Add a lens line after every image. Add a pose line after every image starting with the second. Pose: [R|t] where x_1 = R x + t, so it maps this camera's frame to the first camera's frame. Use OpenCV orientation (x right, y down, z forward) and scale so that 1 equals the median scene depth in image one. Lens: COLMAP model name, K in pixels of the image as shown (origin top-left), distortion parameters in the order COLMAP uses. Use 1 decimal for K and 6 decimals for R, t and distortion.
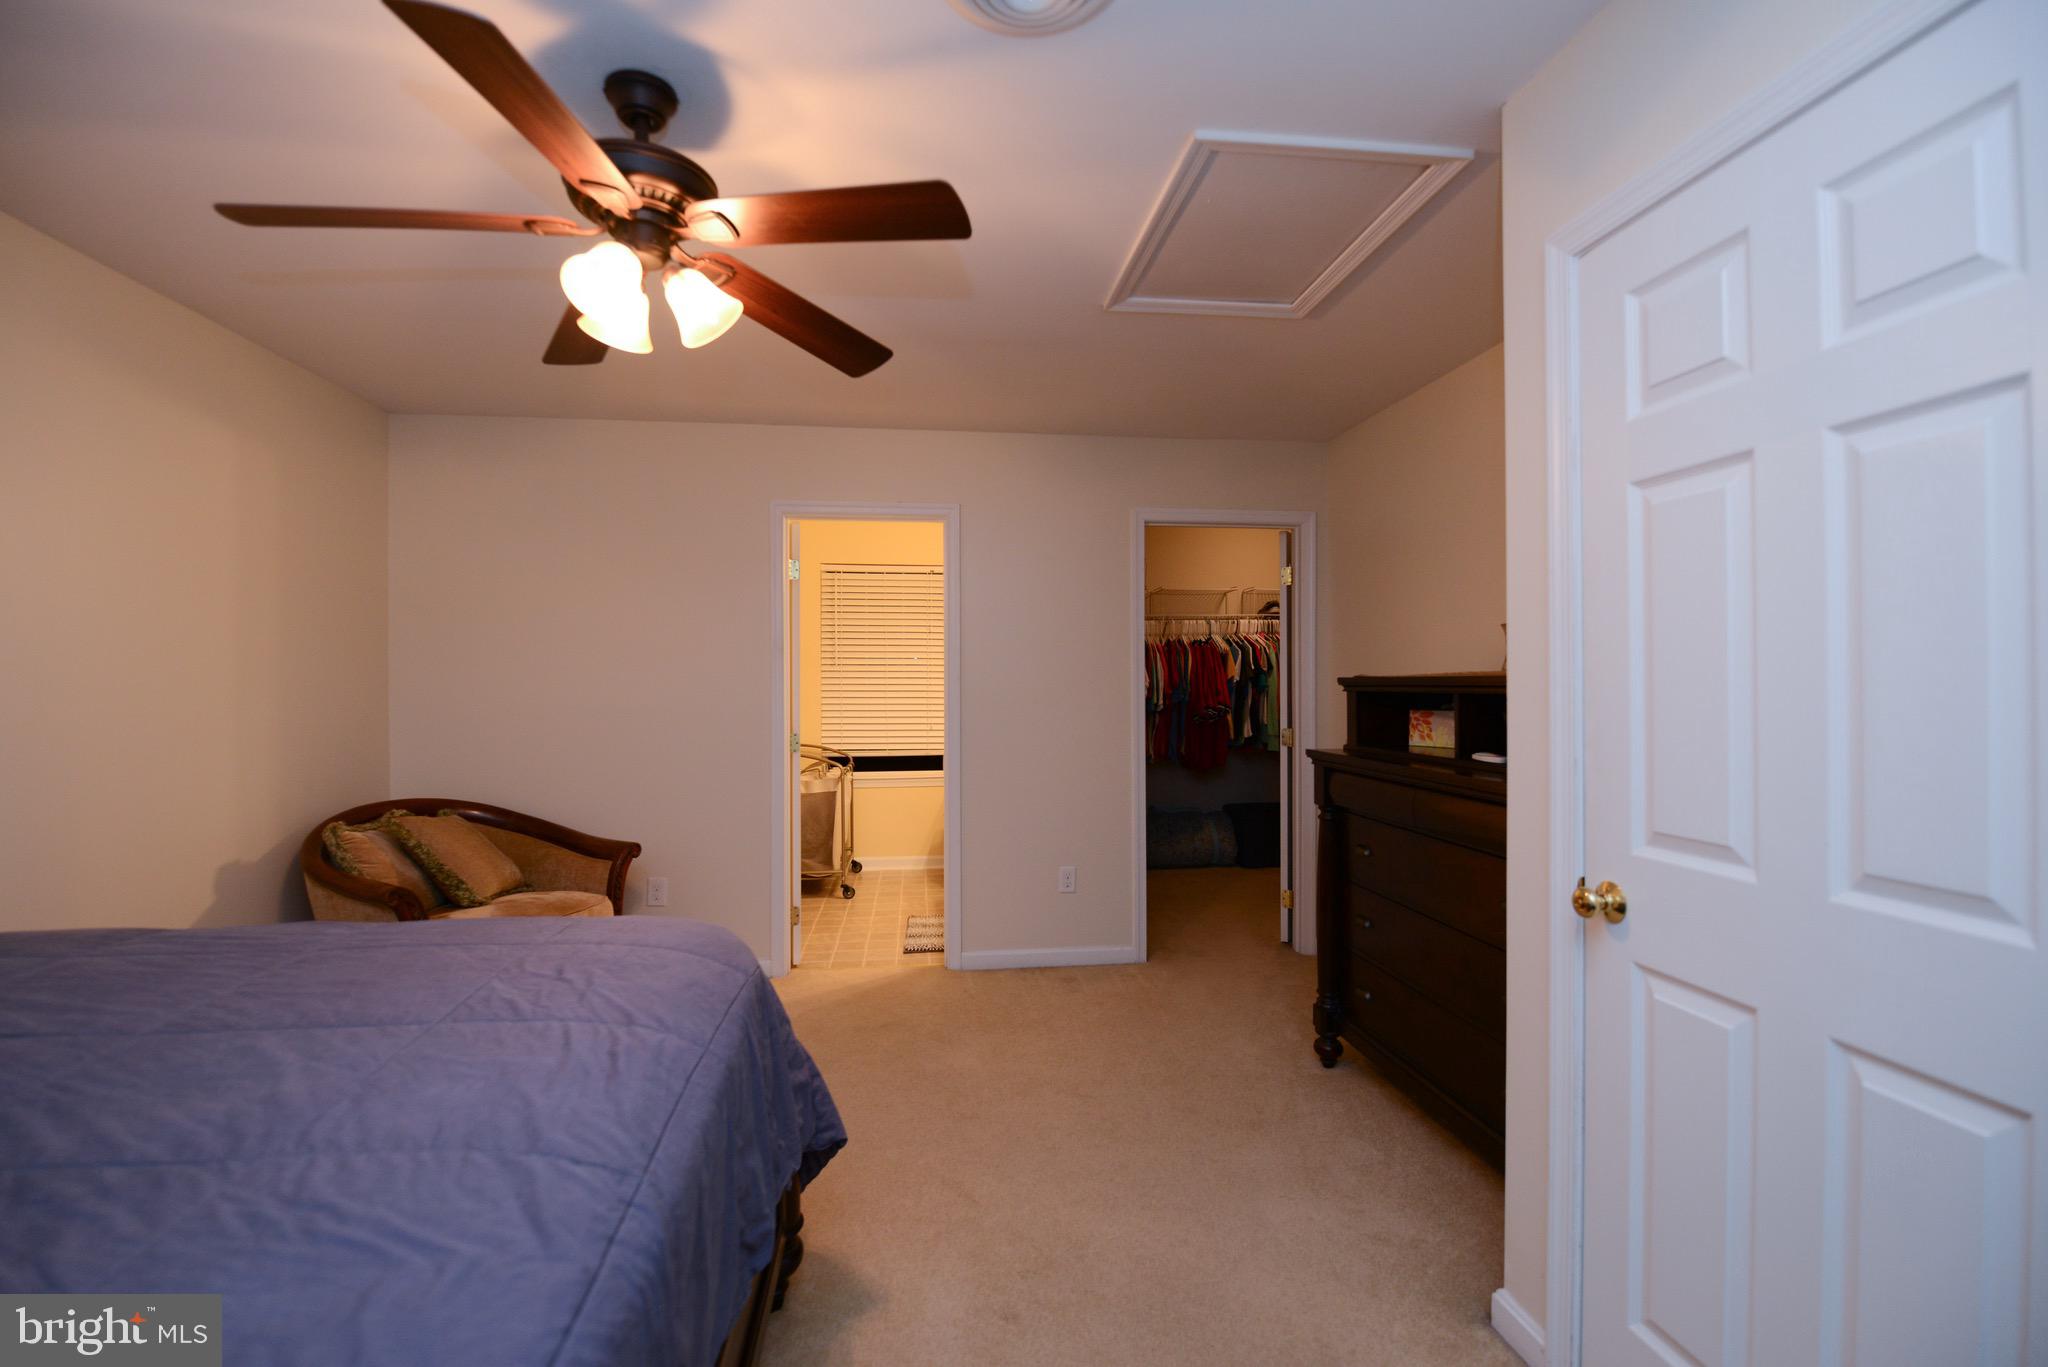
lens RADIAL K [[878.4, 0, 1024.7], [0, 878.4, 676.7], [0, 0, 1]] dist [-0.009247, -0.000501]
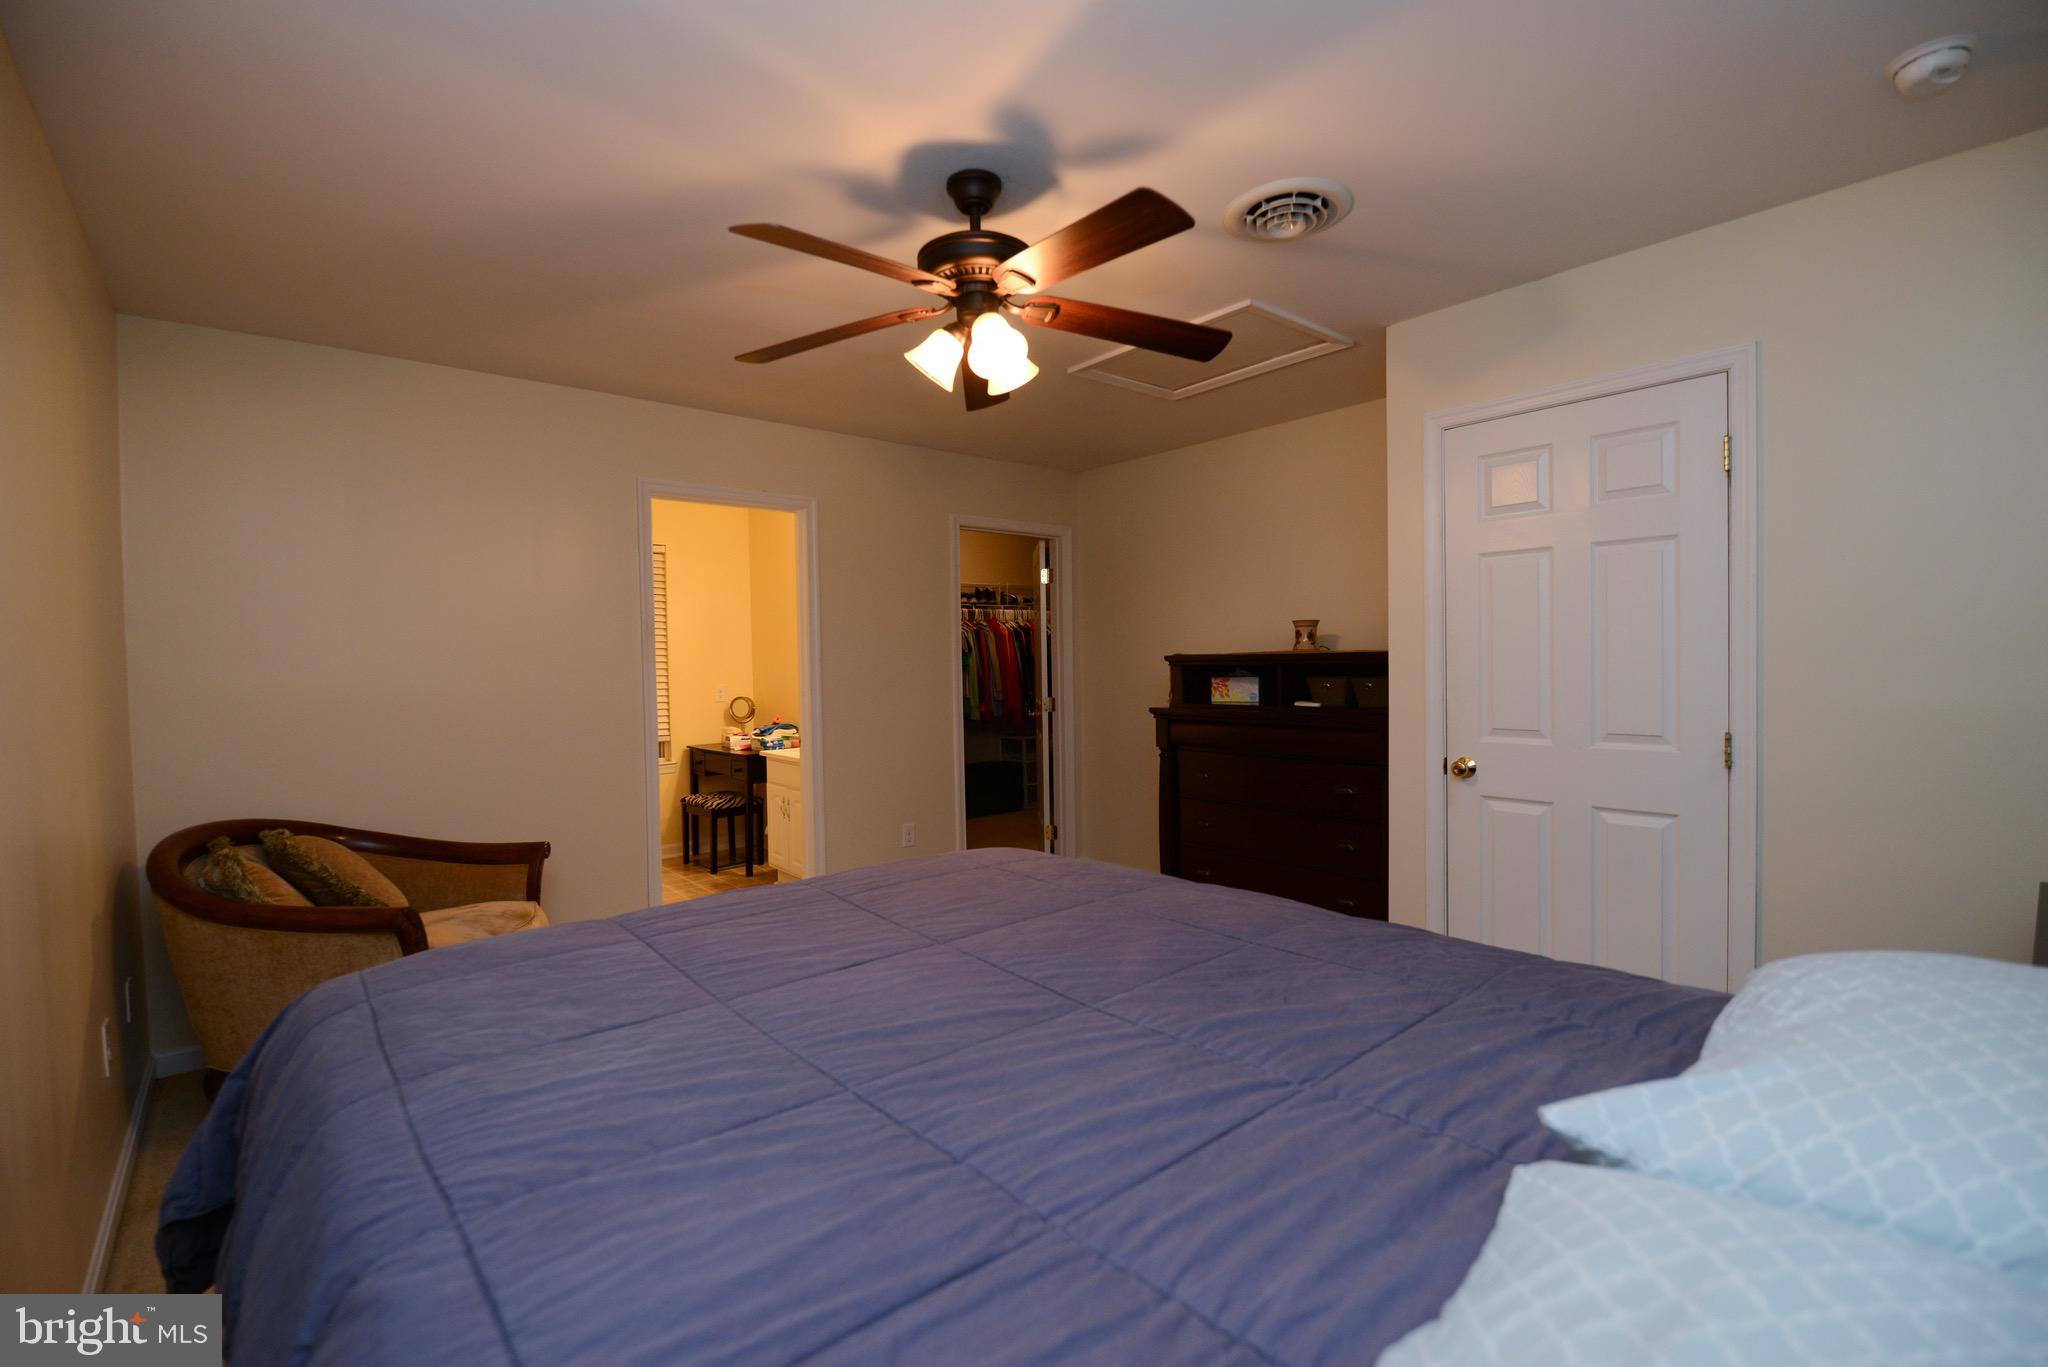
lens RADIAL K [[878.4, 0, 1024.7], [0, 878.4, 676.7], [0, 0, 1]] dist [-0.009247, -0.000501]
pose [[0.839591, -0.022280, 0.542762, -0.614031], [0.010566, 0.999639, 0.024691, -0.002253], [-0.543117, -0.014995, 0.839523, -0.054001]]
